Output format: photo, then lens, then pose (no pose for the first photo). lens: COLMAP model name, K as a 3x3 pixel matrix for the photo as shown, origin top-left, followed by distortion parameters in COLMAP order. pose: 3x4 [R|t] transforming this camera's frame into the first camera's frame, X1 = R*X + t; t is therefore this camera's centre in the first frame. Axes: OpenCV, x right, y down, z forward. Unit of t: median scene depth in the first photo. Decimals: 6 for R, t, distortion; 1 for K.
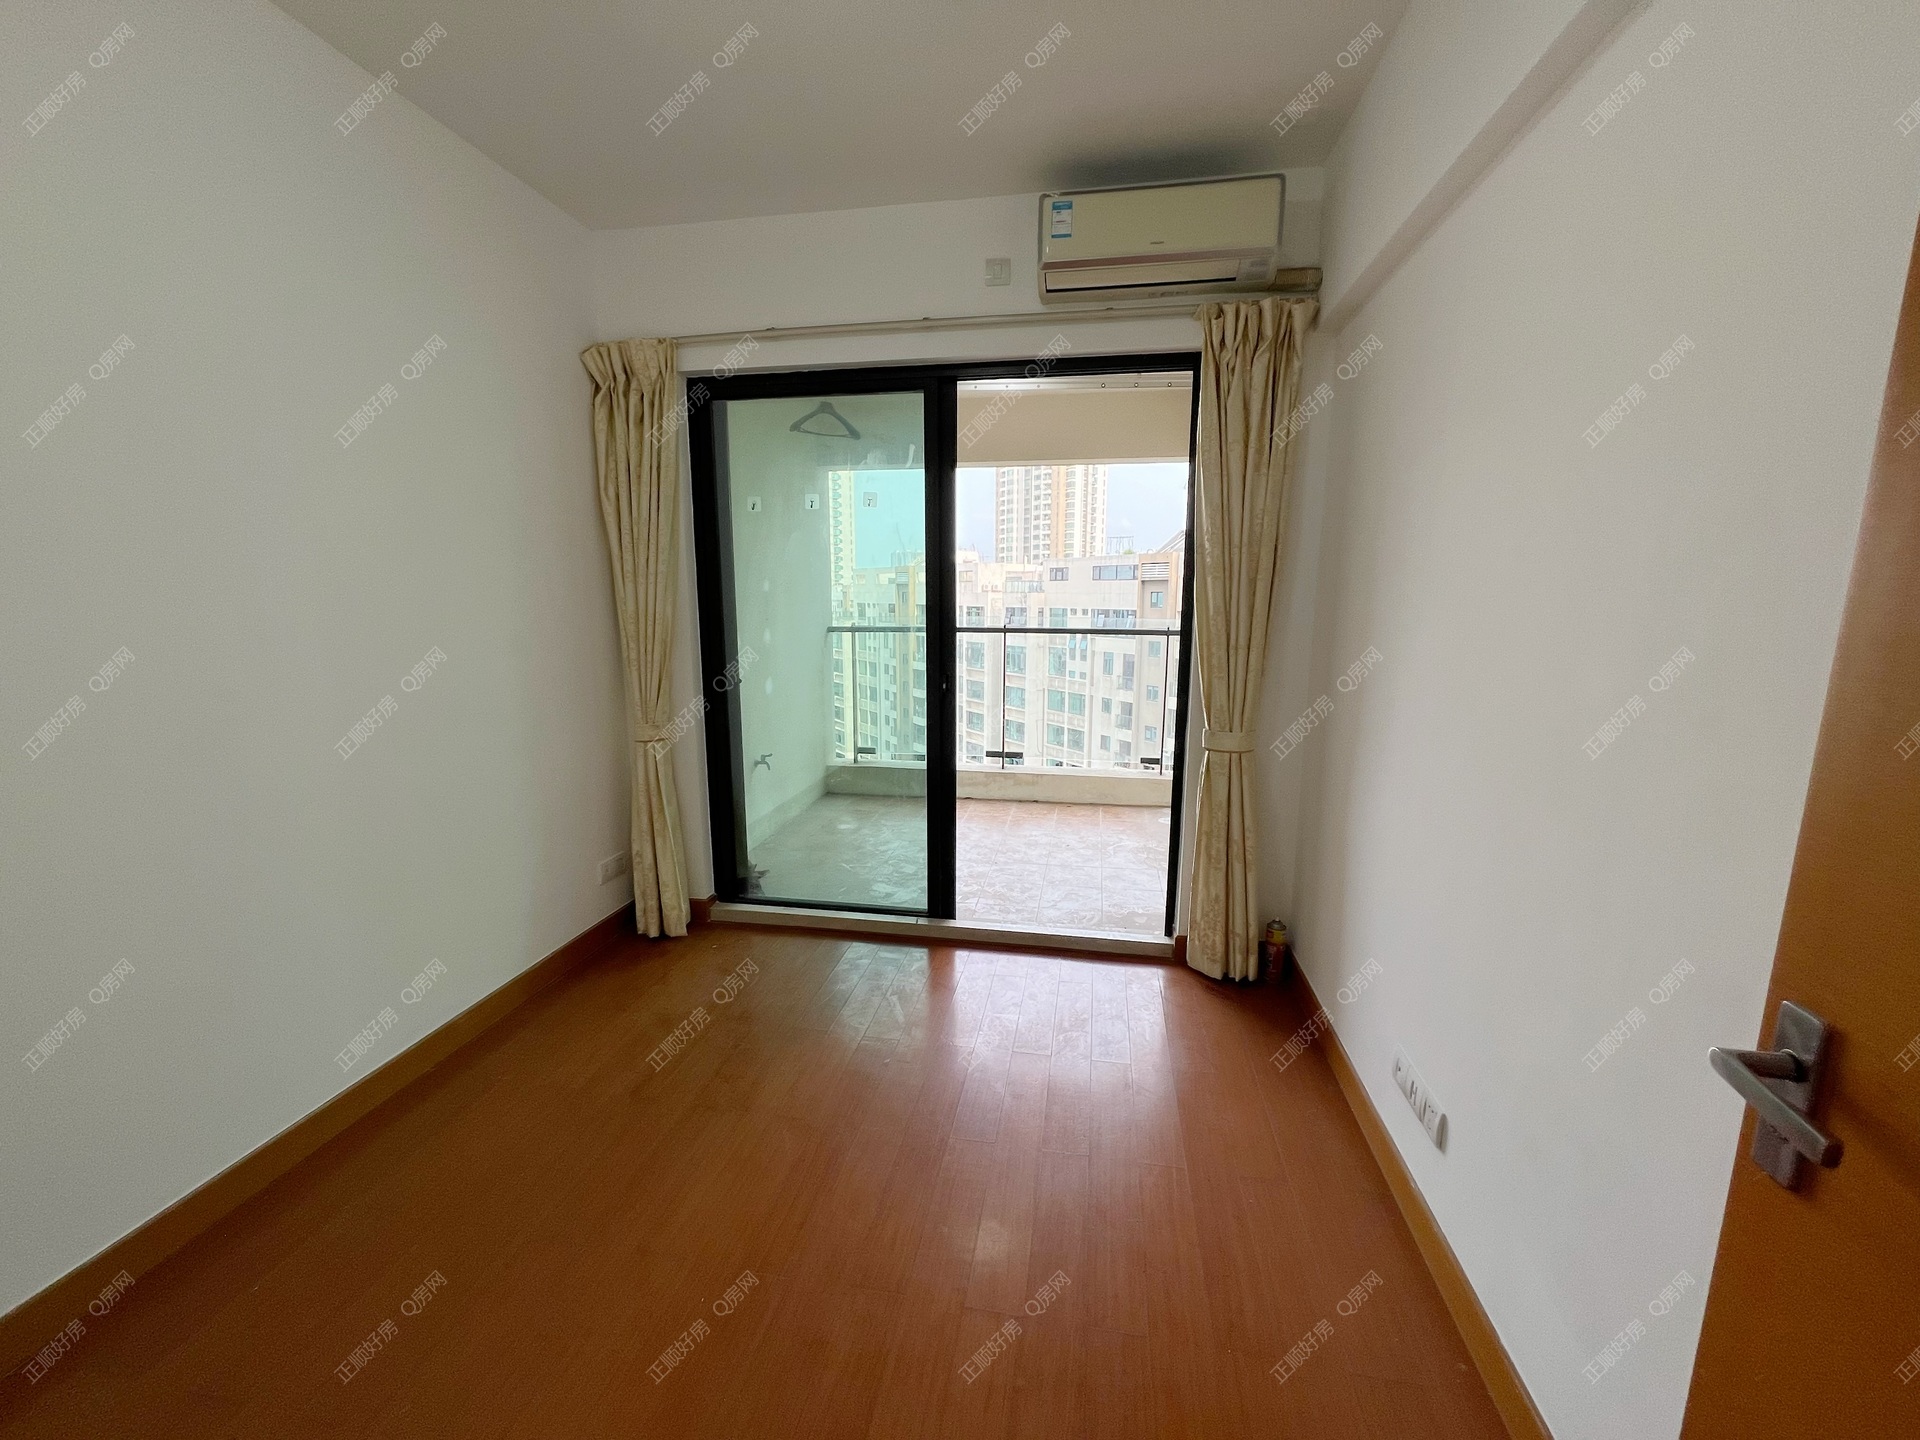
lens RADIAL K [[770.8, 0, 960.0], [0, 770.8, 720.0], [0, 0, 1]] dist [-0.000218, 0.000009]
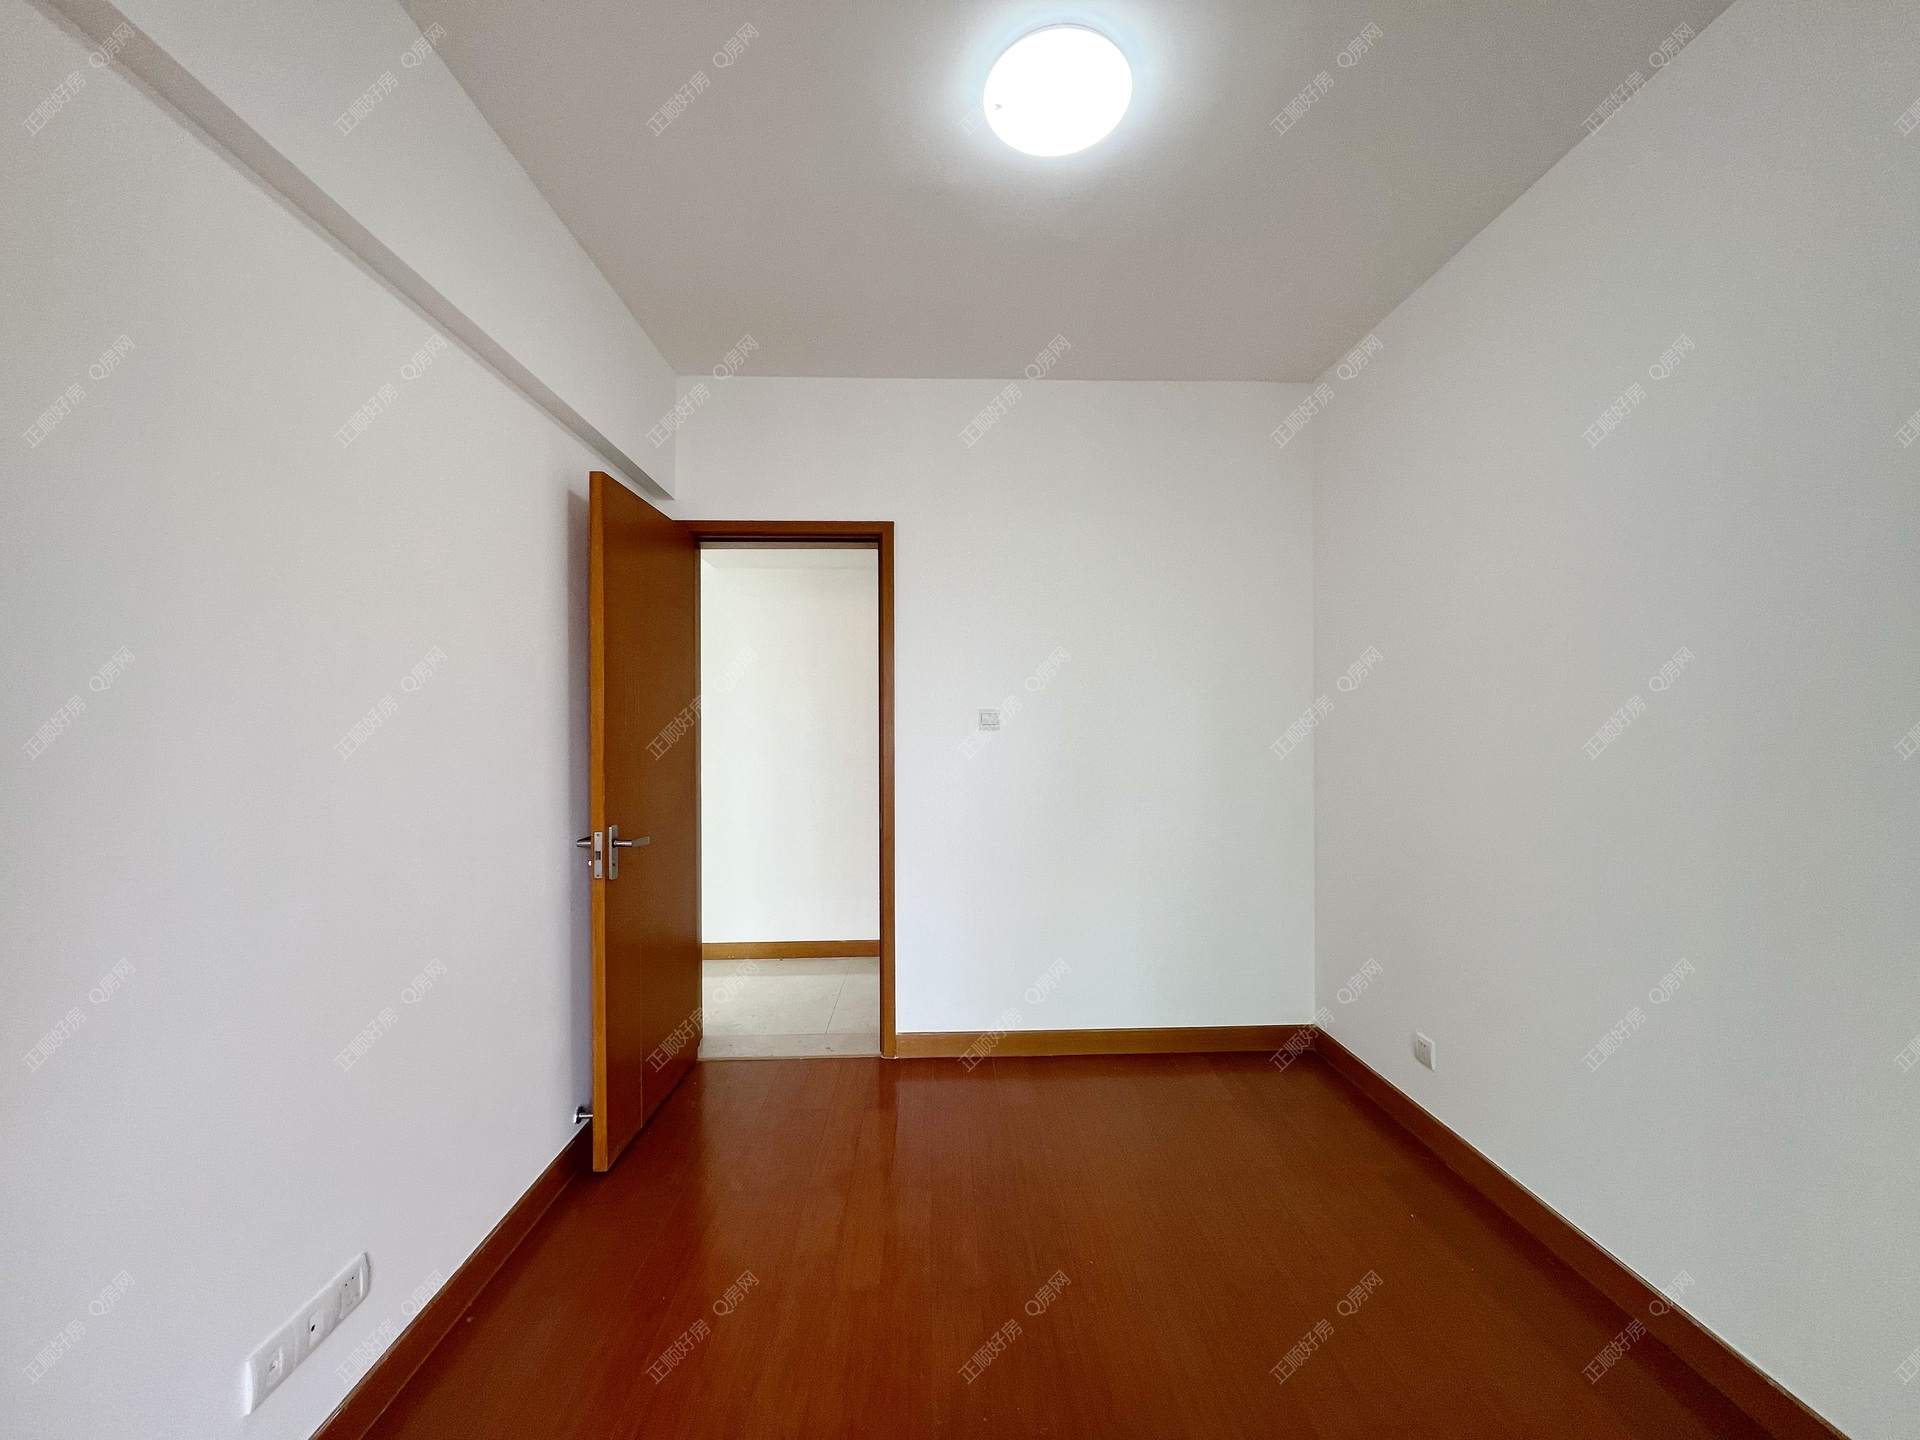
lens RADIAL K [[770.0, 0, 960.0], [0, 770.0, 720.0], [0, 0, 1]] dist [0.000431, 0.000129]
pose [[1.000000, 0.000425, 0.000435, -0.810490], [-0.000425, 1.000000, -0.000278, 0.000253], [-0.000435, 0.000278, 1.000000, 0.000268]]
